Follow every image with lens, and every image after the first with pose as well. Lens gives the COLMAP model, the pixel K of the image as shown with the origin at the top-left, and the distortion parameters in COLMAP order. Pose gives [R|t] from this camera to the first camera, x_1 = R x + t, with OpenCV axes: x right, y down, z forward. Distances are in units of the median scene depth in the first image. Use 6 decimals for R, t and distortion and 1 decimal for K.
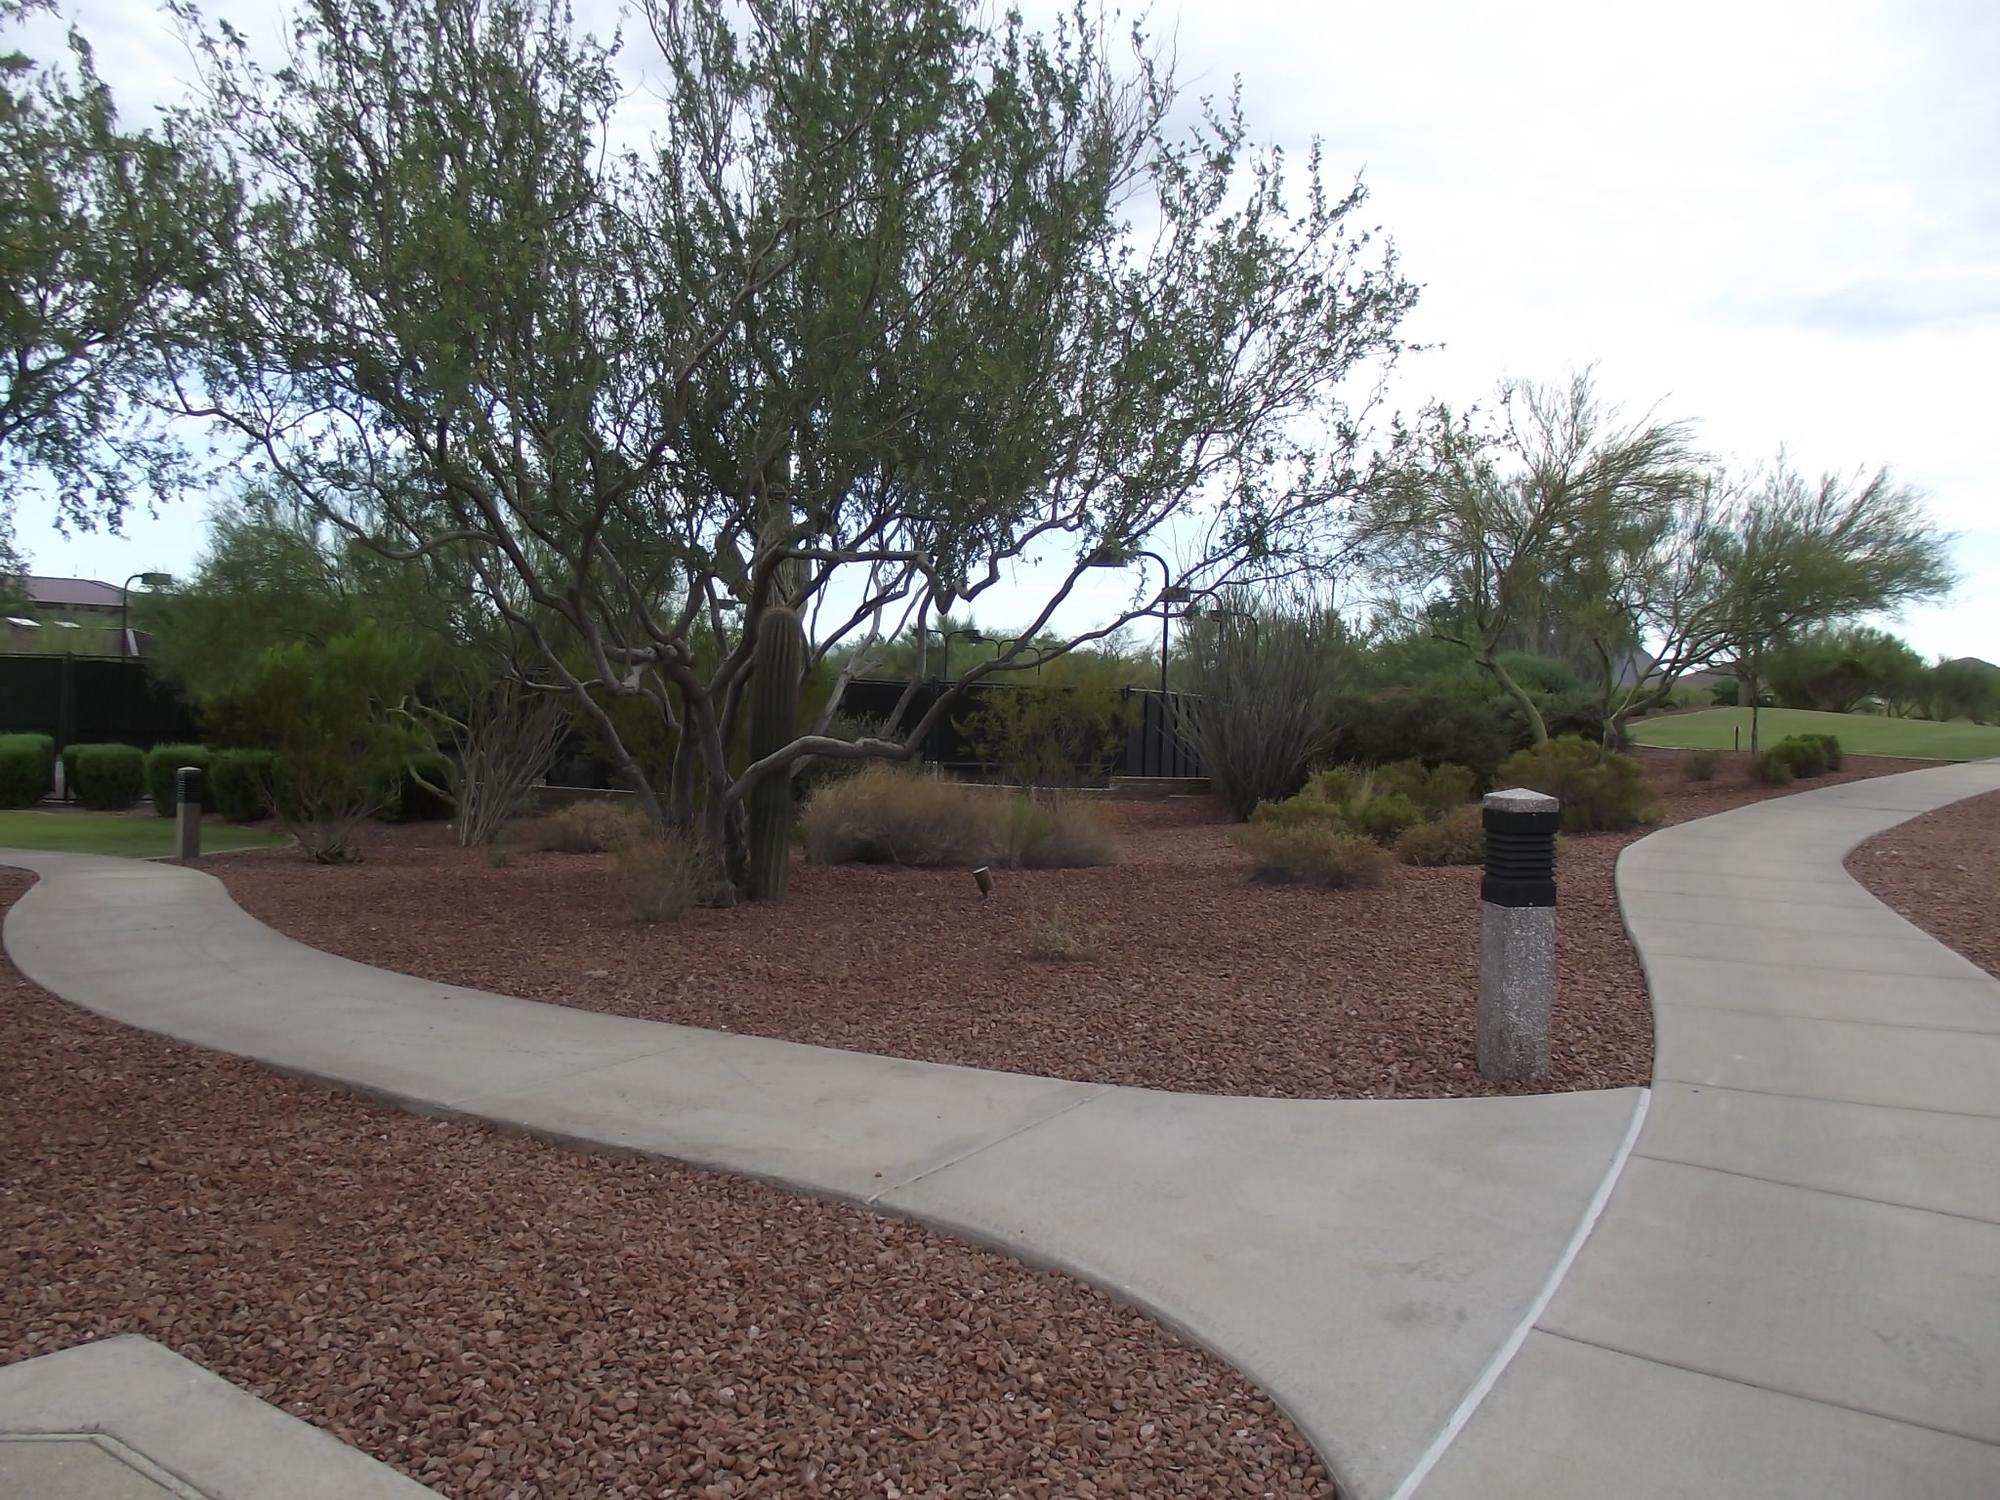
lens RADIAL K [[1760.0, 0, 999.7], [0, 1760.0, 787.8], [0, 0, 1]] dist [-0.051314, 0.011498]
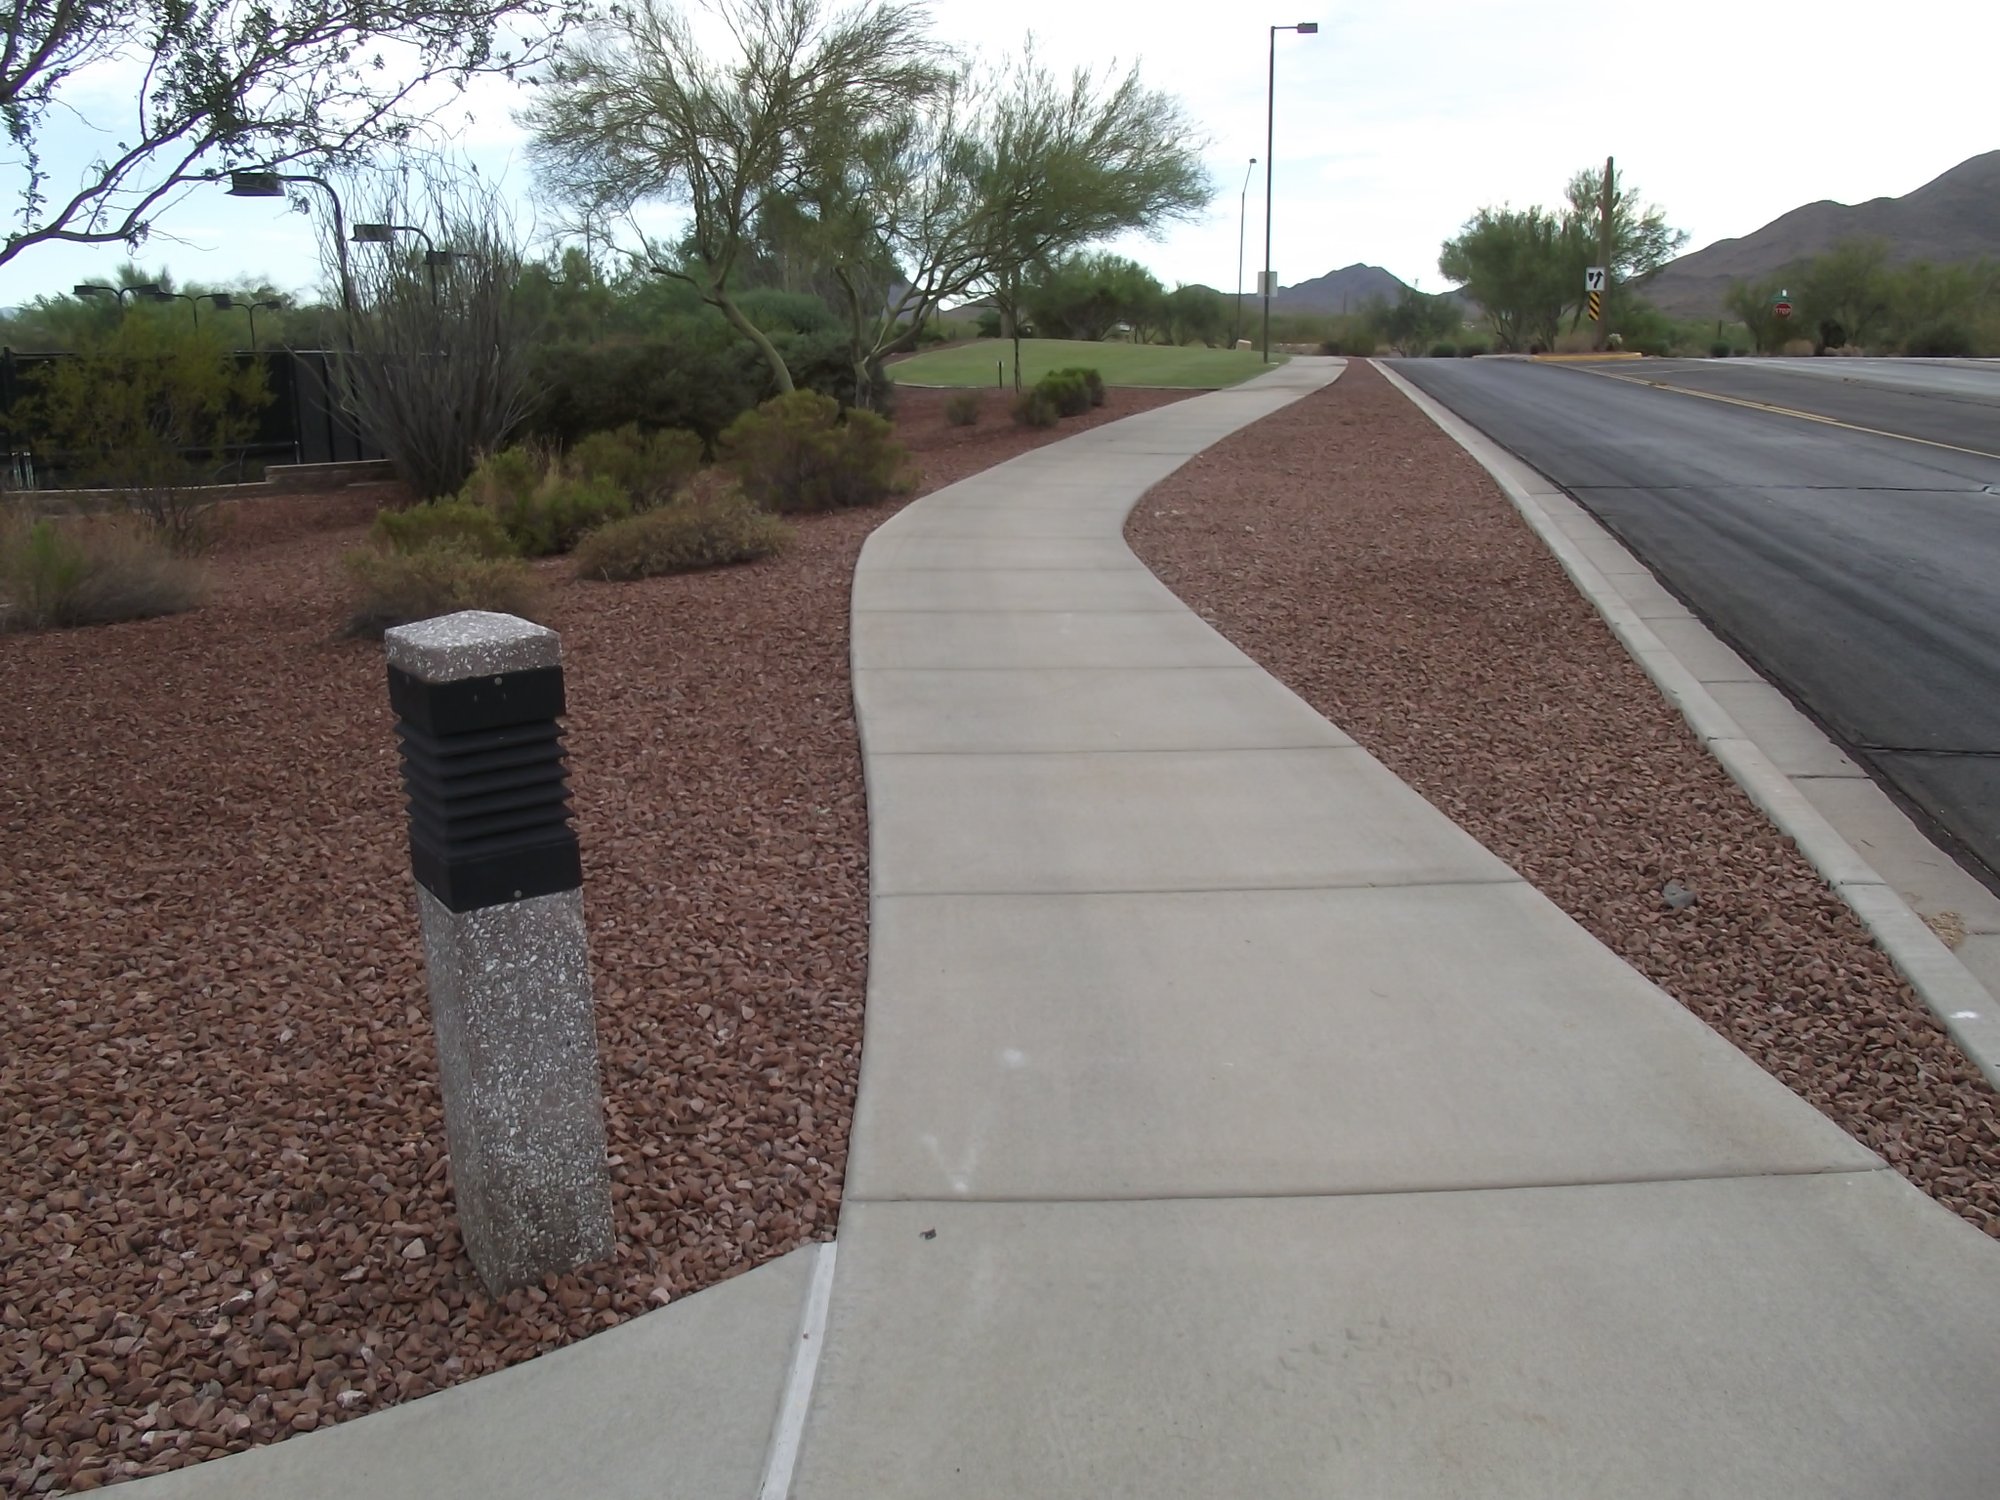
lens RADIAL K [[1760.0, 0, 999.7], [0, 1760.0, 787.8], [0, 0, 1]] dist [-0.051314, 0.011498]
pose [[0.920931, -0.129481, 0.367589, 0.064003], [0.054988, 0.976931, 0.206356, -0.009017], [-0.385828, -0.169826, 0.906805, 0.145080]]
